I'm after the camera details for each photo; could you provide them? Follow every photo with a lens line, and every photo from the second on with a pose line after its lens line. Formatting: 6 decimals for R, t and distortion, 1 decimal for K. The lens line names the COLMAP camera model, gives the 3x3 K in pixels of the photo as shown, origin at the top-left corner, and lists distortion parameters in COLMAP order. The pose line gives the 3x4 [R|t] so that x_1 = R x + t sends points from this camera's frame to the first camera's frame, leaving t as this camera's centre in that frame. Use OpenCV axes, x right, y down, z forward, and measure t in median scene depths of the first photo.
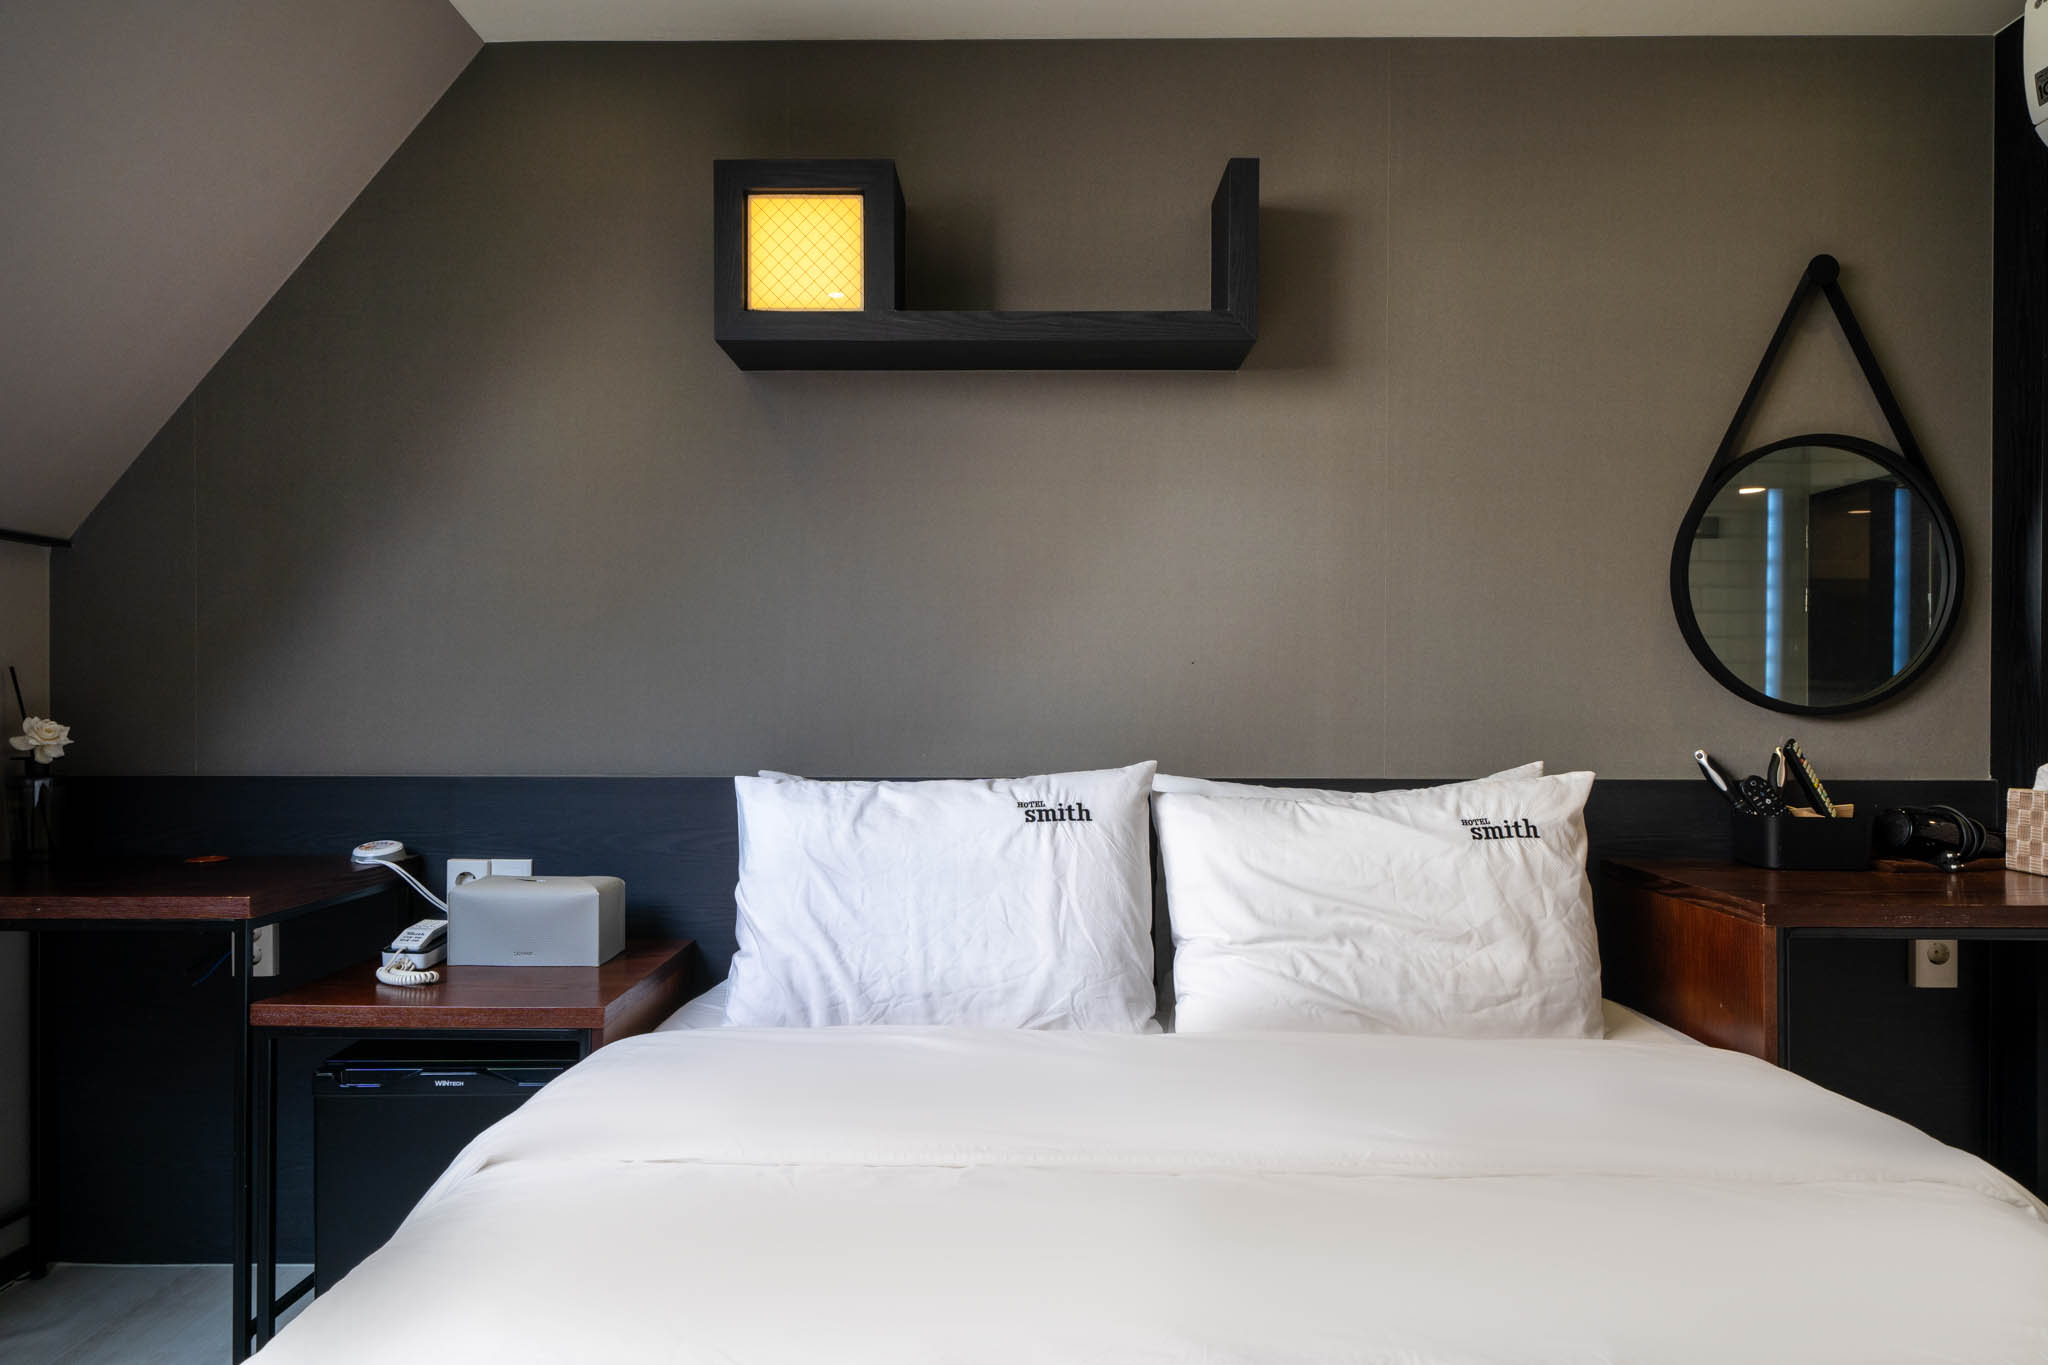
lens RADIAL K [[1237.9, 0, 1023.2], [0, 1237.9, 712.3], [0, 0, 1]] dist [0.002051, -0.001646]
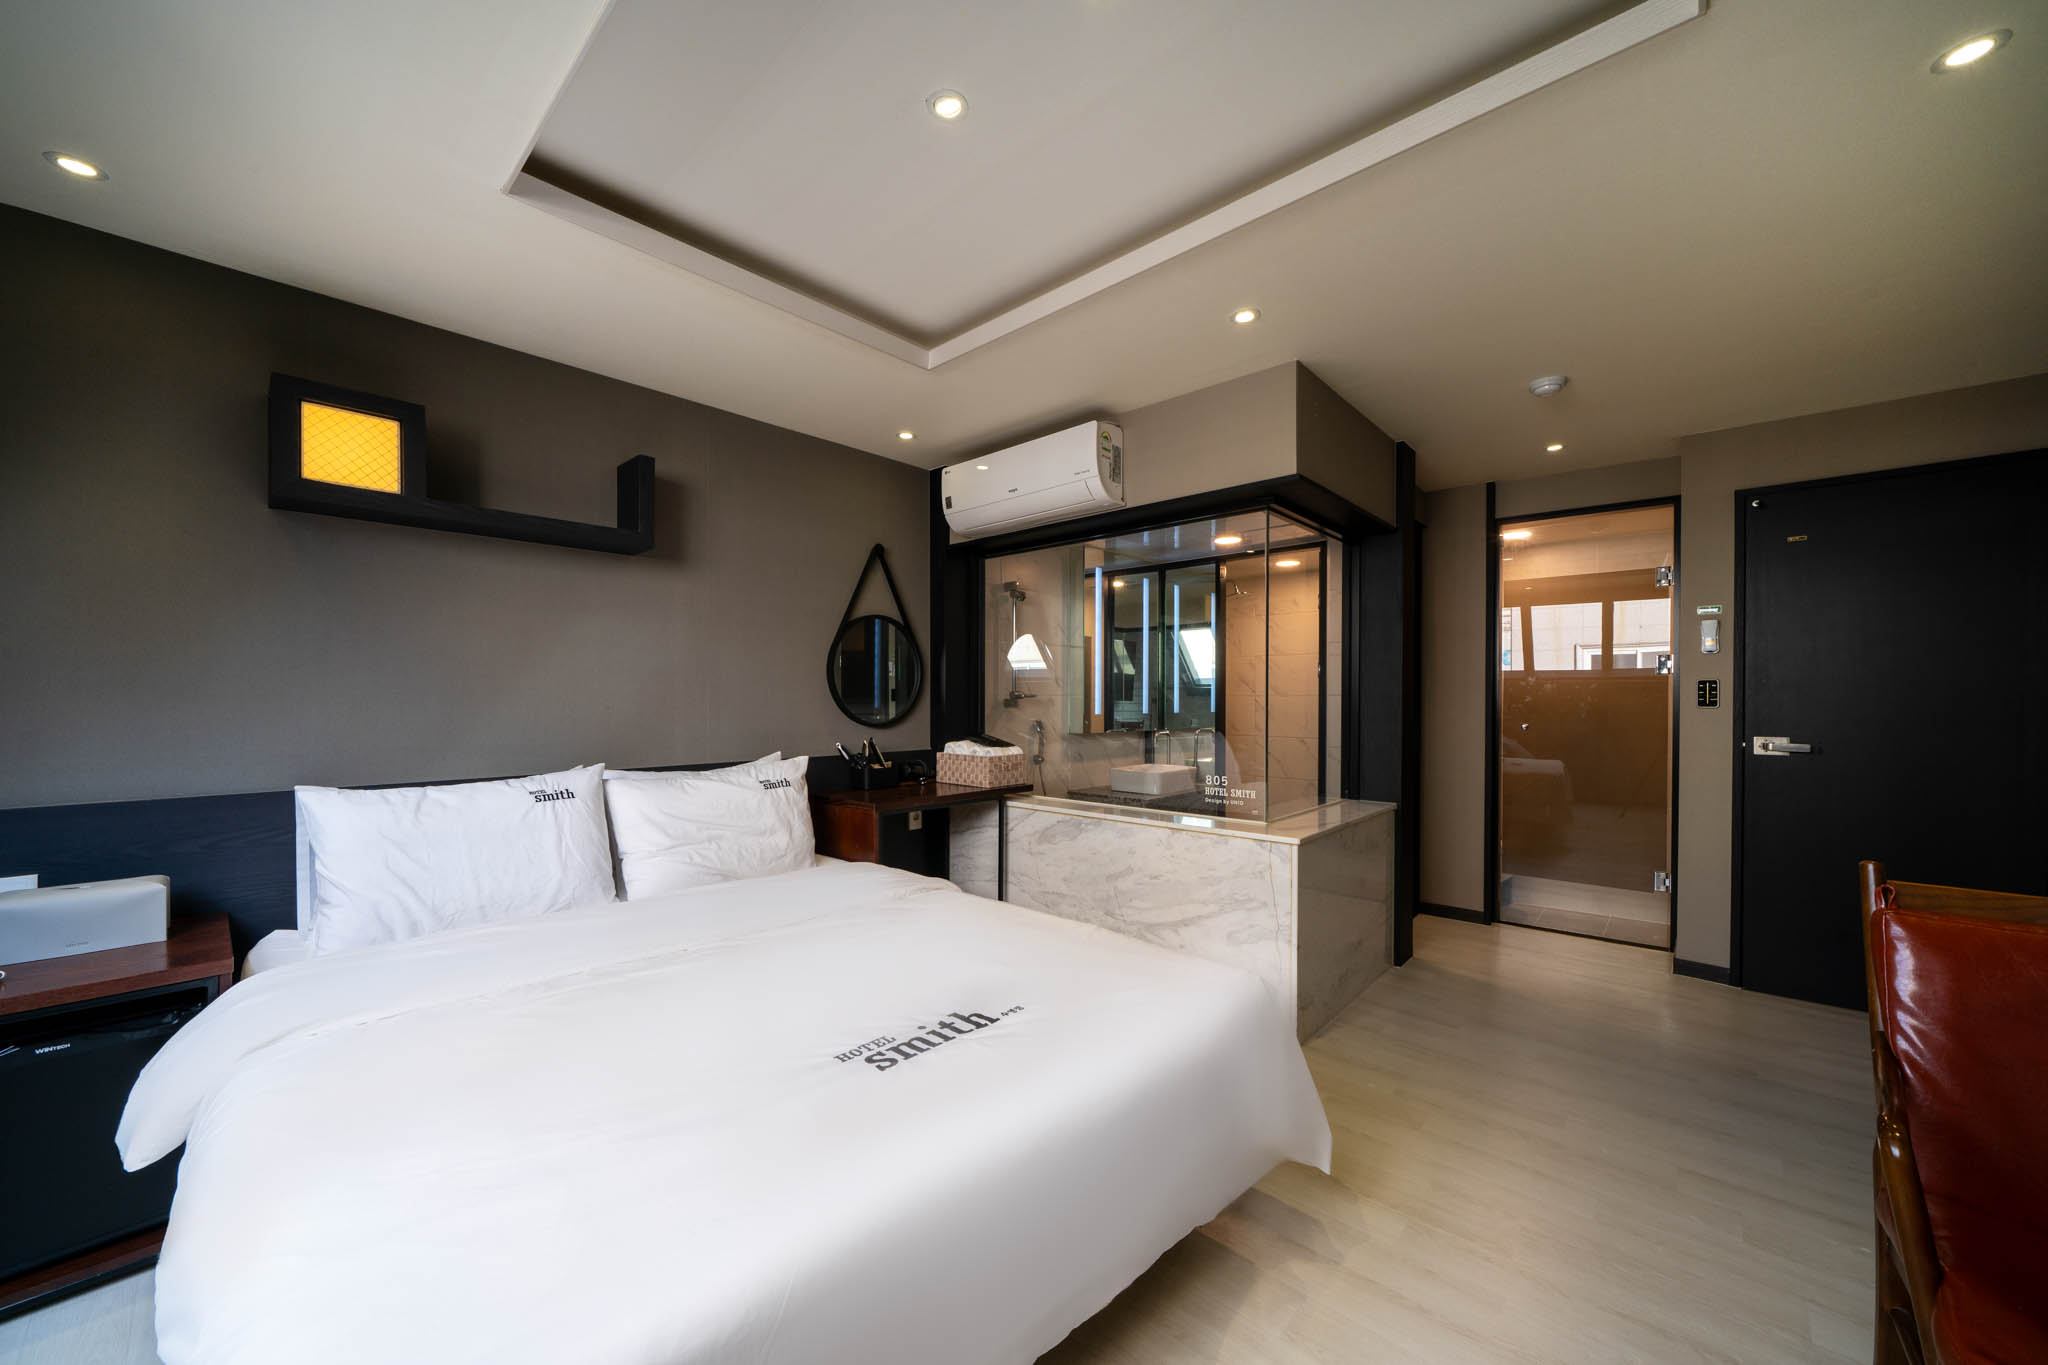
lens RADIAL K [[755.8, 0, 1019.0], [0, 755.8, 690.2], [0, 0, 1]] dist [-0.000716, 0.000136]
pose [[0.670369, 0.006004, 0.742003, -0.337465], [0.006649, 0.999879, -0.014097, -0.053919], [-0.741998, 0.014384, 0.670248, -0.265148]]
